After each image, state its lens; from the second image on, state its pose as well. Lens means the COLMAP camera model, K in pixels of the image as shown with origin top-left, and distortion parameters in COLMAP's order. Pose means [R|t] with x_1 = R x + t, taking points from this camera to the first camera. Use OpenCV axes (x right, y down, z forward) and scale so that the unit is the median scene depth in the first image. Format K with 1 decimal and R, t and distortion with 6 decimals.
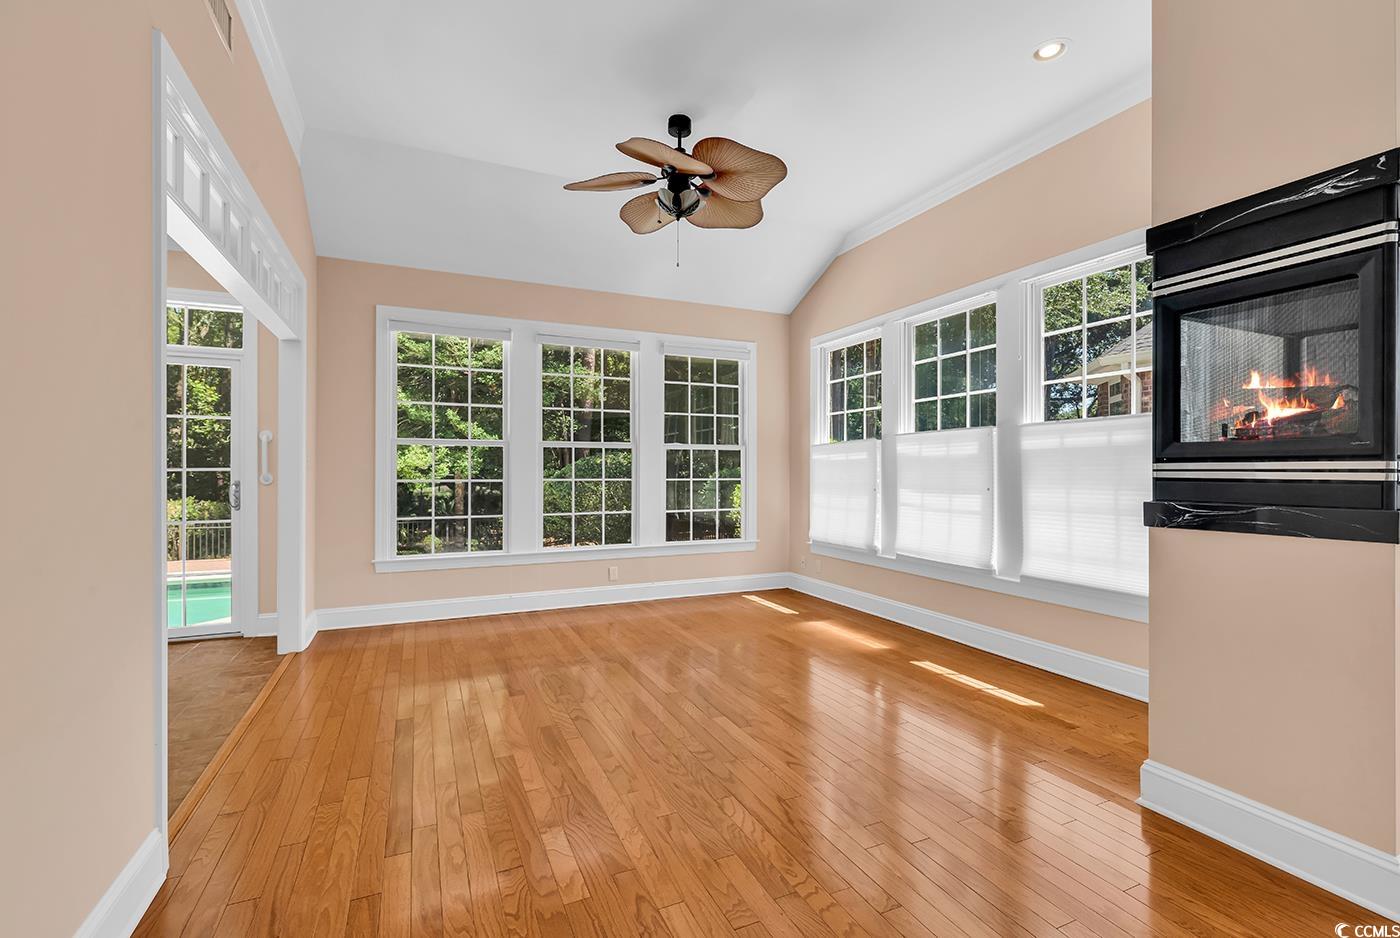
lens RADIAL K [[627.0, 0, 710.7], [0, 627.0, 468.7], [0, 0, 1]] dist [0.003791, -0.000408]
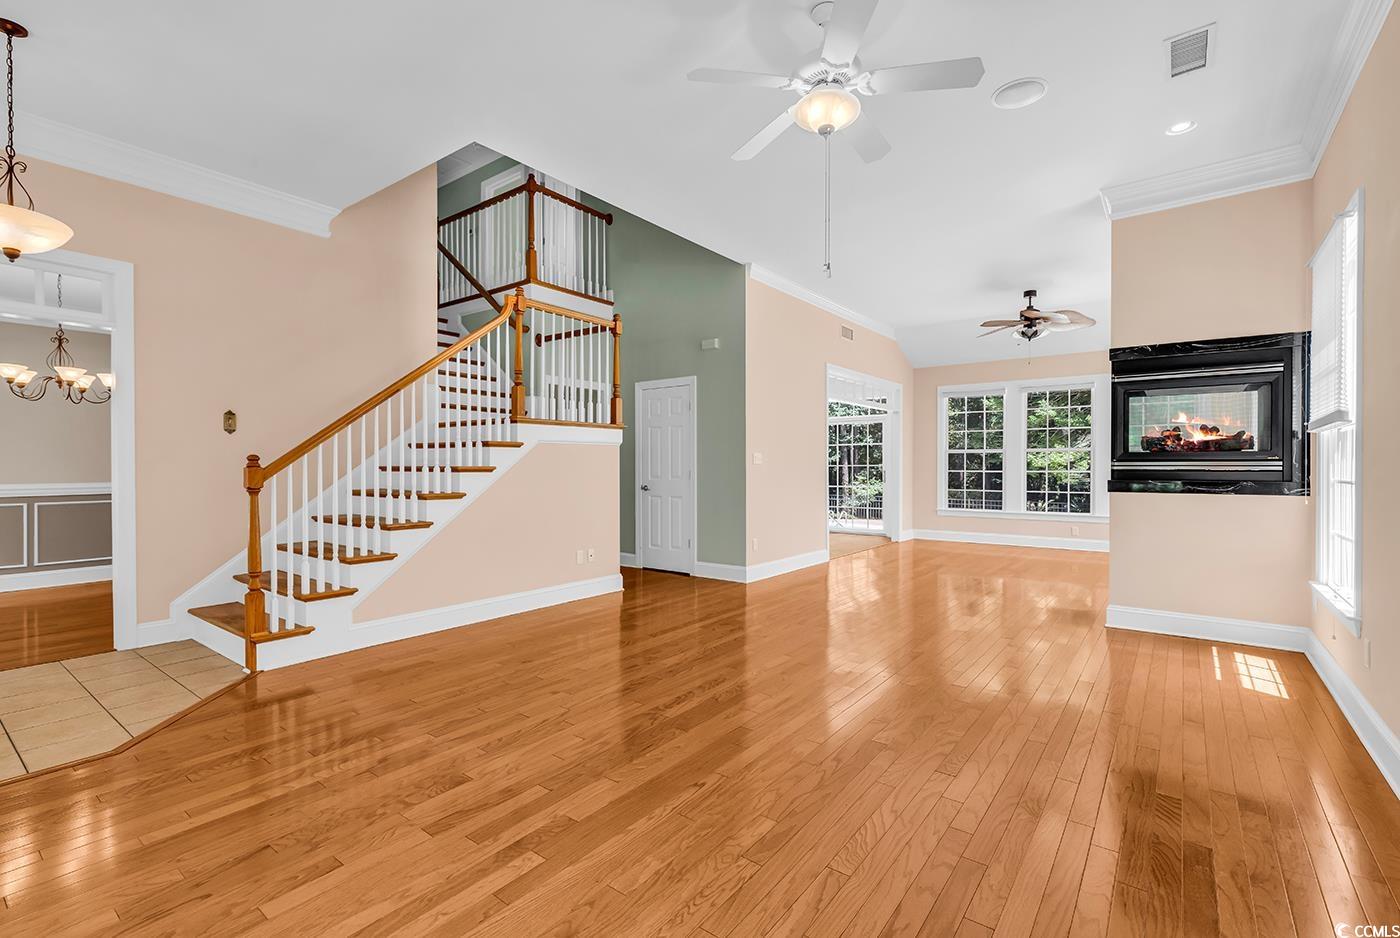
lens RADIAL K [[625.5, 0, 703.8], [0, 625.5, 471.7], [0, 0, 1]] dist [0.002454, -0.000096]
pose [[0.460513, 0.008613, -0.887611, 1.204286], [0.000487, 0.999950, 0.009955, 0.002431], [0.887653, -0.005017, 0.460486, -0.804056]]
